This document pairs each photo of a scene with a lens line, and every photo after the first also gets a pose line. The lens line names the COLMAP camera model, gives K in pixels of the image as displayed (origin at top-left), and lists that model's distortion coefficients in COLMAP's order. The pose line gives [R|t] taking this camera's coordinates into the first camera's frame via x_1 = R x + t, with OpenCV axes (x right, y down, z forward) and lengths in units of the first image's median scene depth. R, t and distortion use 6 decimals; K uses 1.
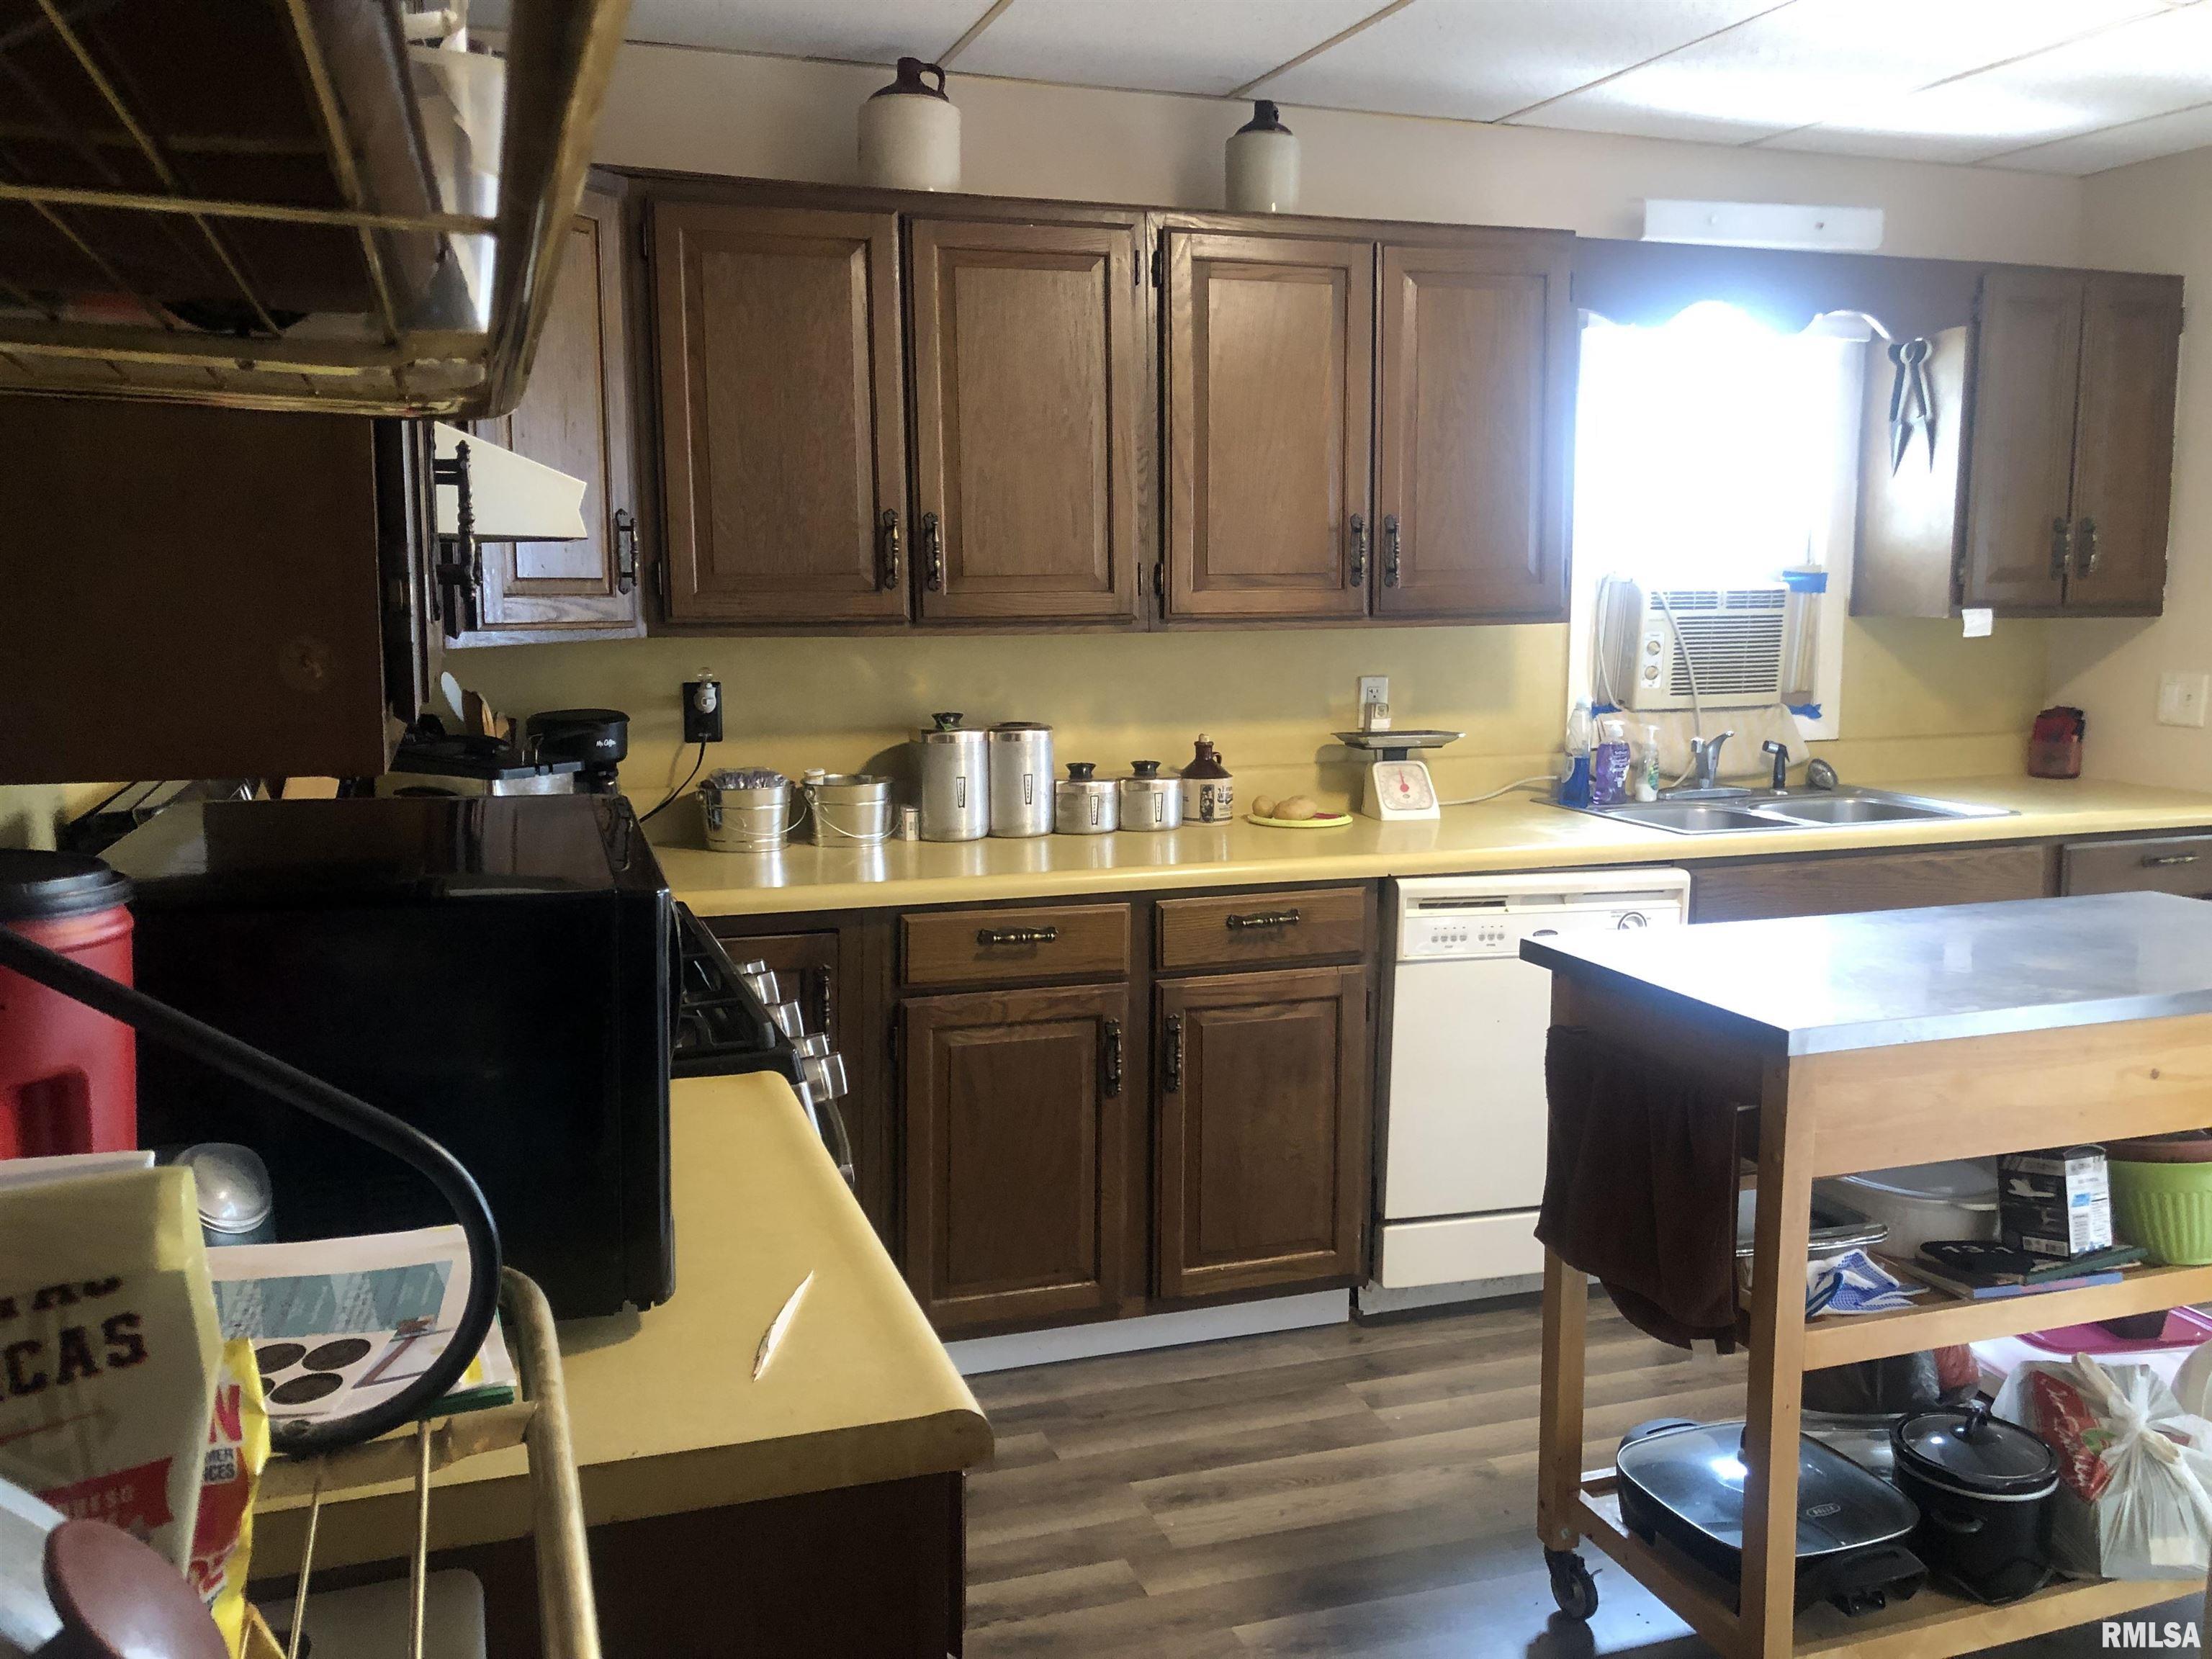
lens RADIAL K [[1817.5, 0, 1112.2], [0, 1817.5, 779.0], [0, 0, 1]] dist [0.044741, -0.057828]
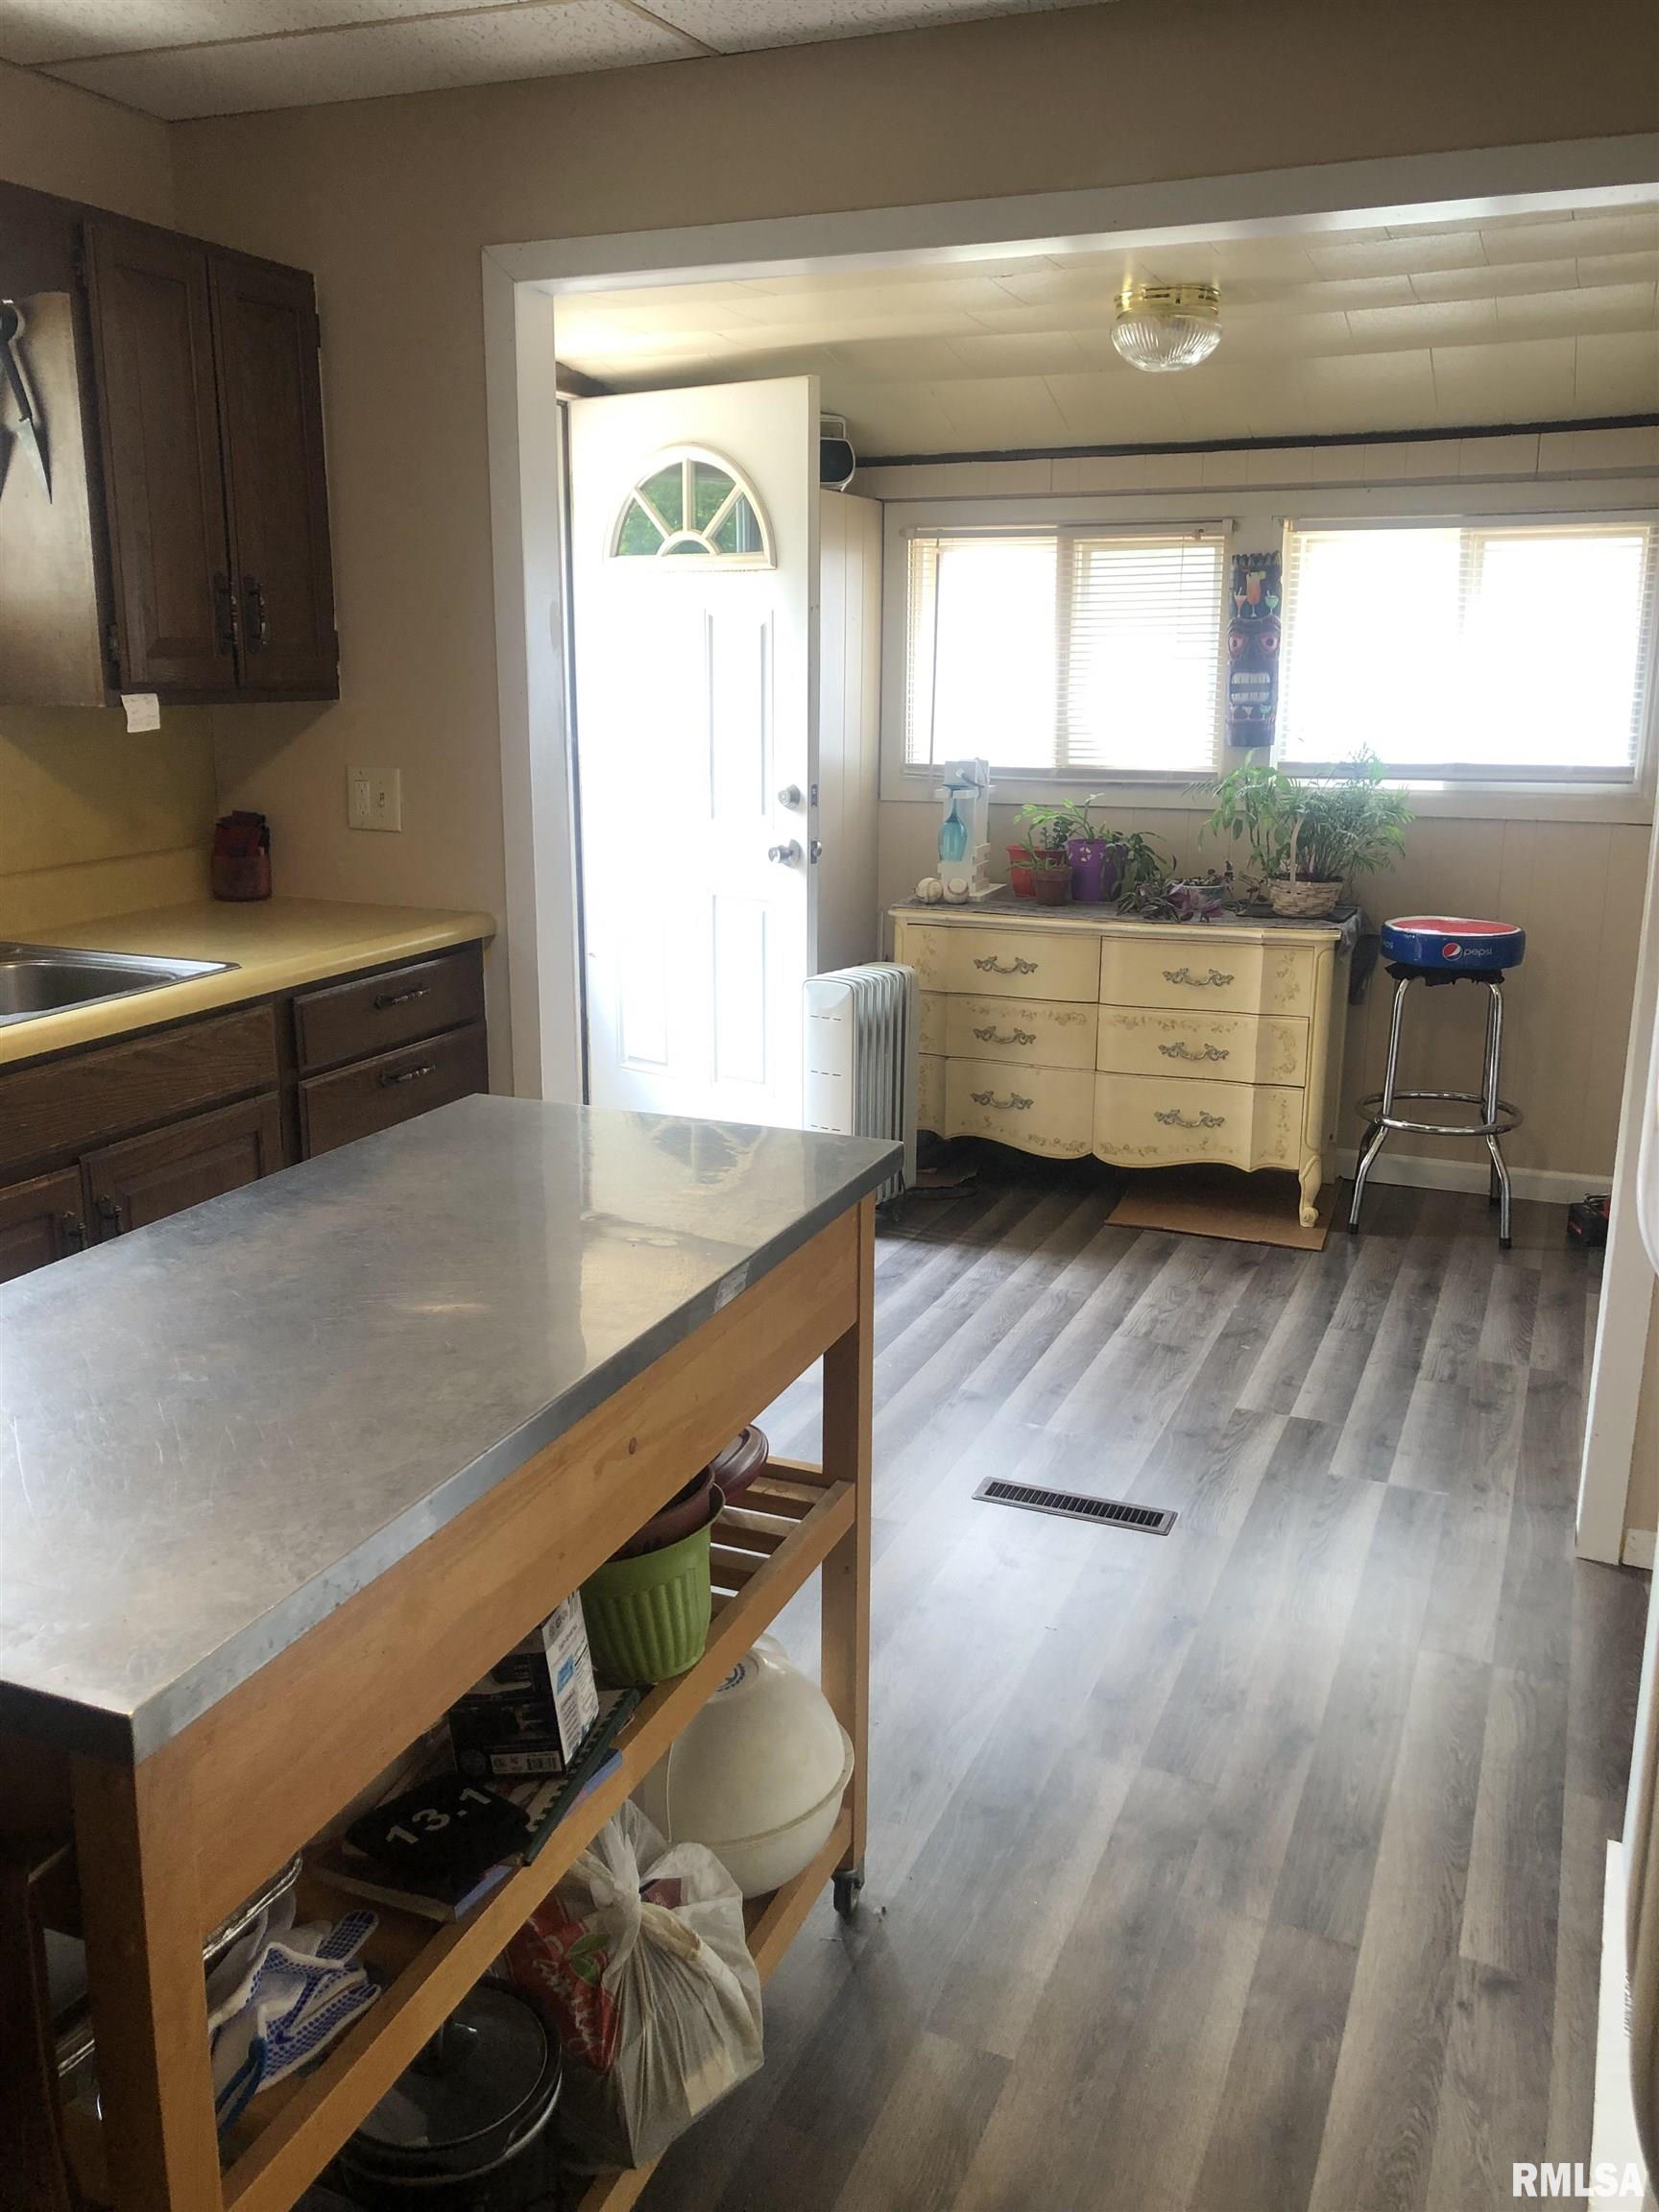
lens RADIAL K [[1817.5, 0, 829.5], [0, 1817.5, 1106.0], [0, 0, 1]] dist [0.044741, -0.057828]
pose [[0.668507, -0.176201, 0.722531, 0.098944], [0.074124, 0.982477, 0.171011, -0.038230], [-0.740002, -0.060765, 0.669854, 0.307558]]
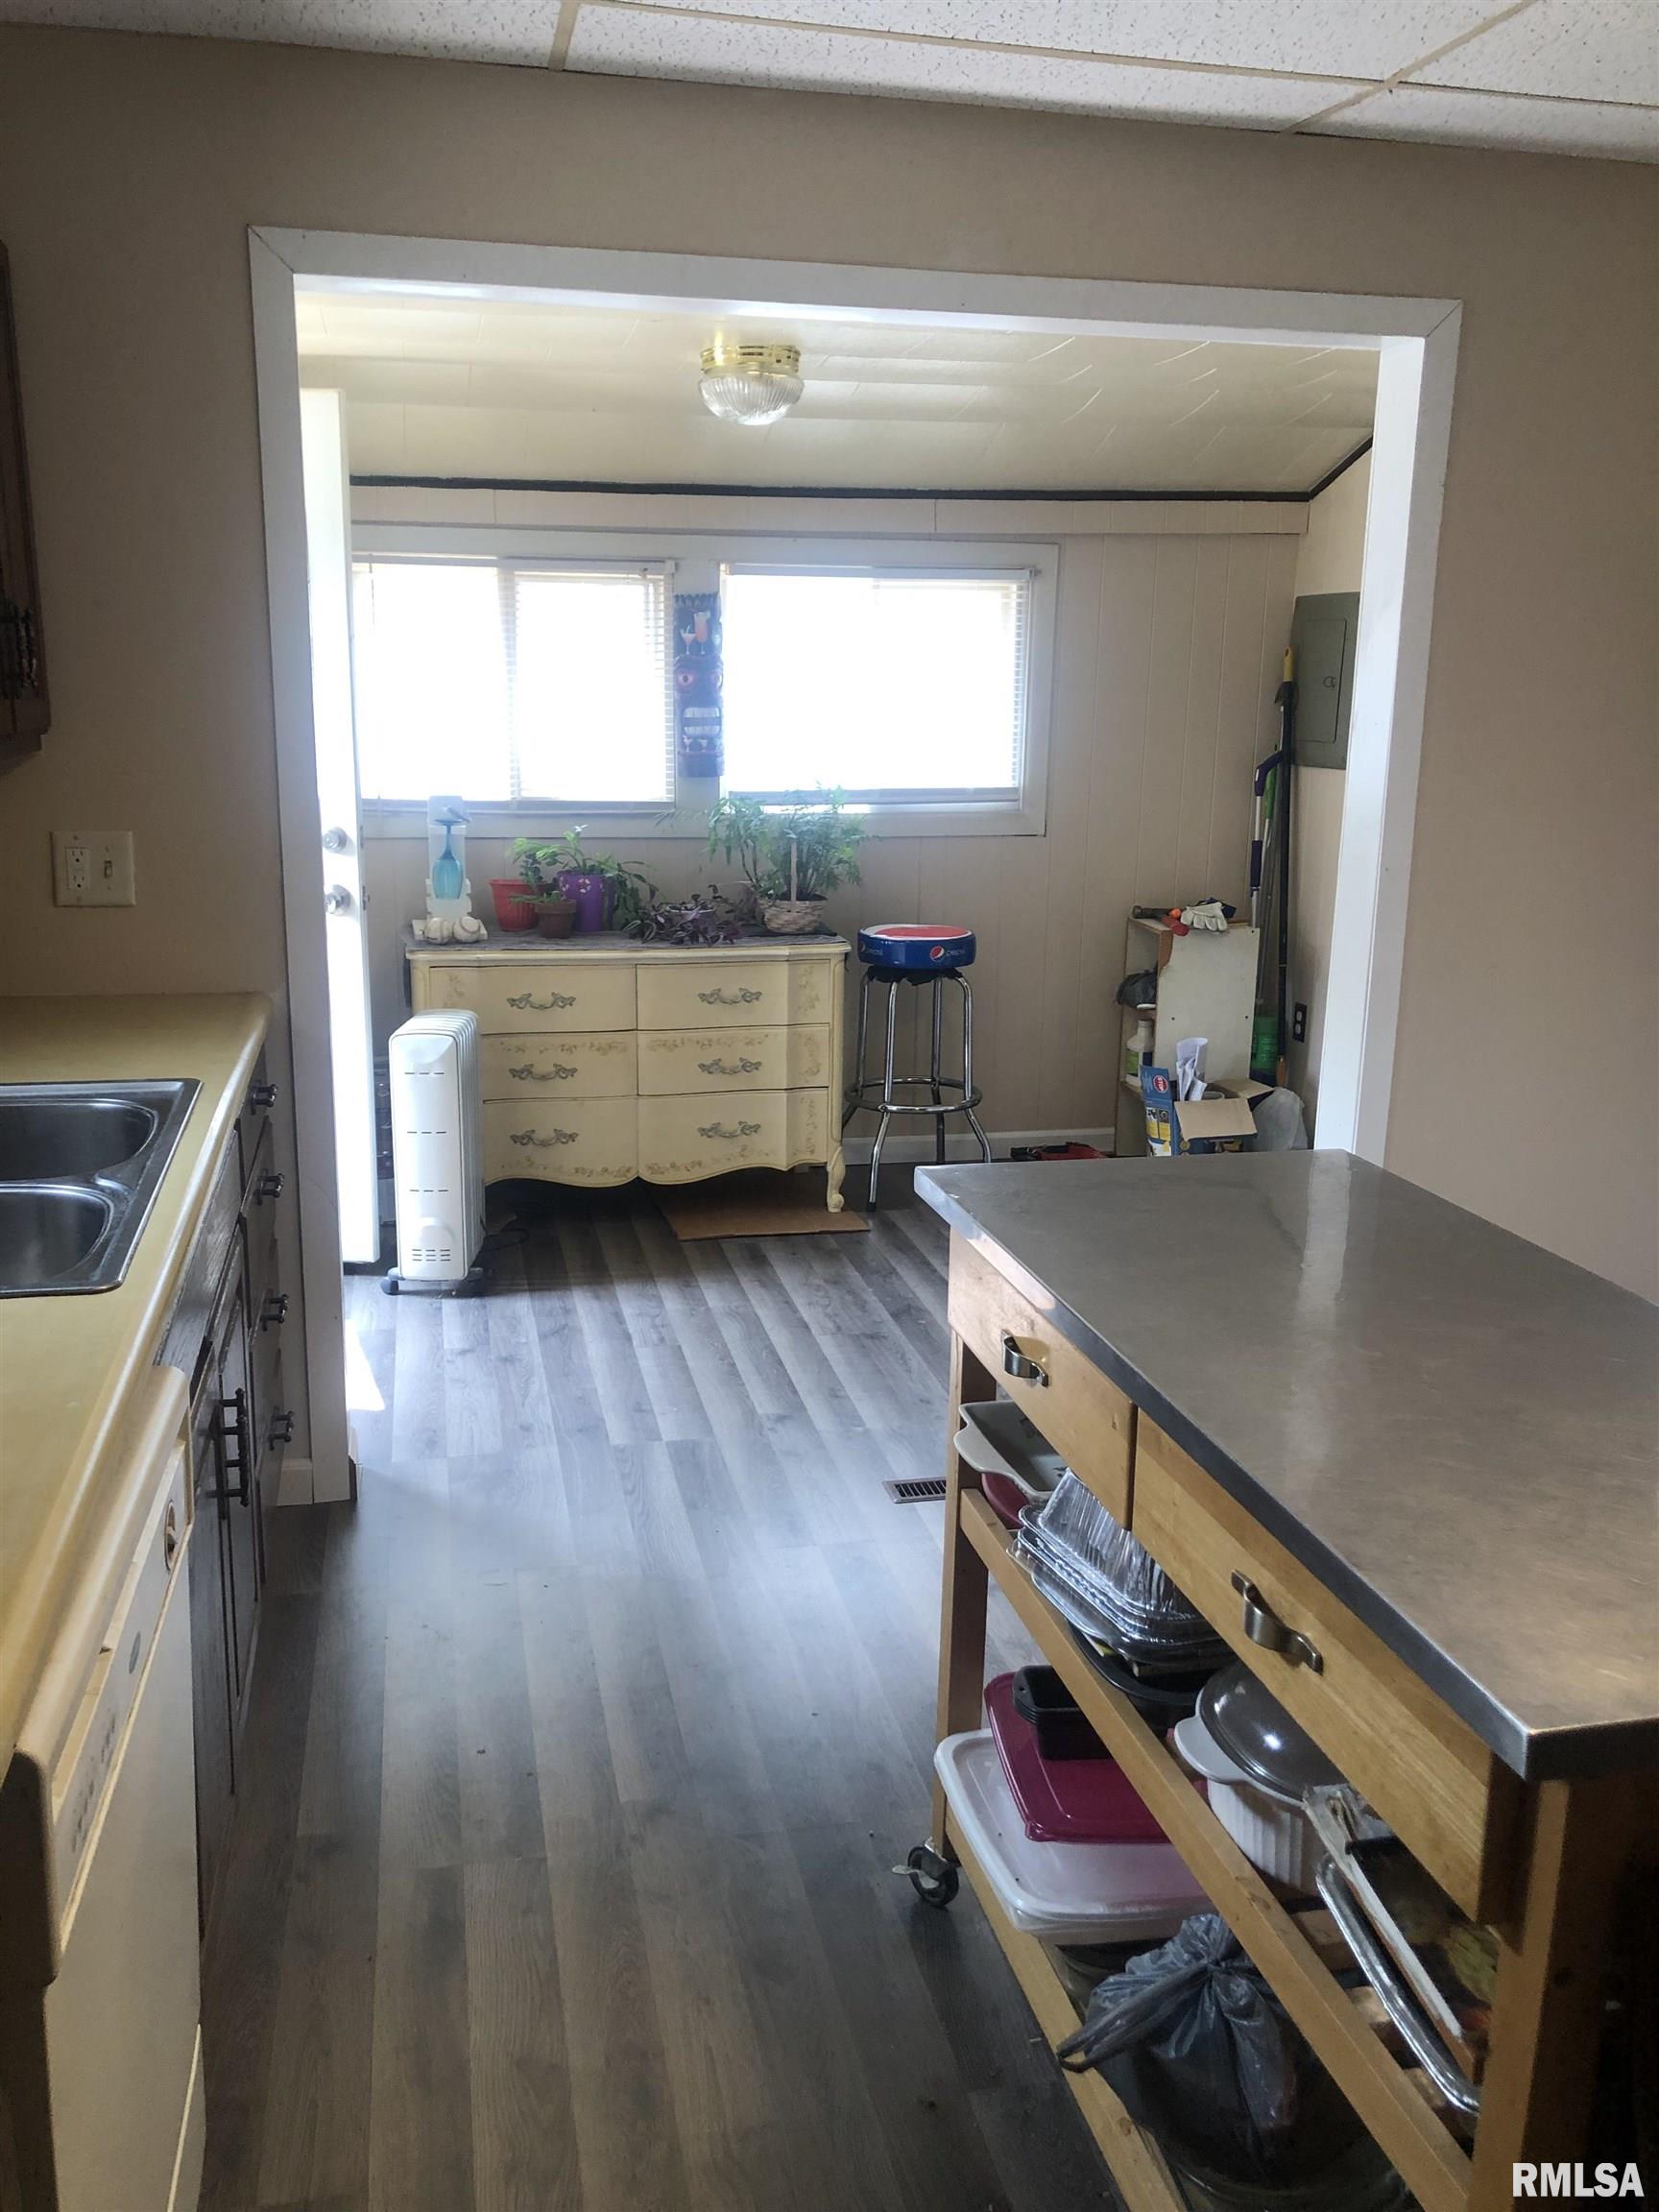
lens RADIAL K [[1805.0, 0, 889.0], [0, 1805.0, 1107.1], [0, 0, 1]] dist [0.117590, -0.200603]
pose [[0.082433, -0.229095, 0.969907, -0.098122], [0.084203, 0.971341, 0.222277, -0.096450], [-0.993033, 0.063346, 0.099361, 0.718729]]
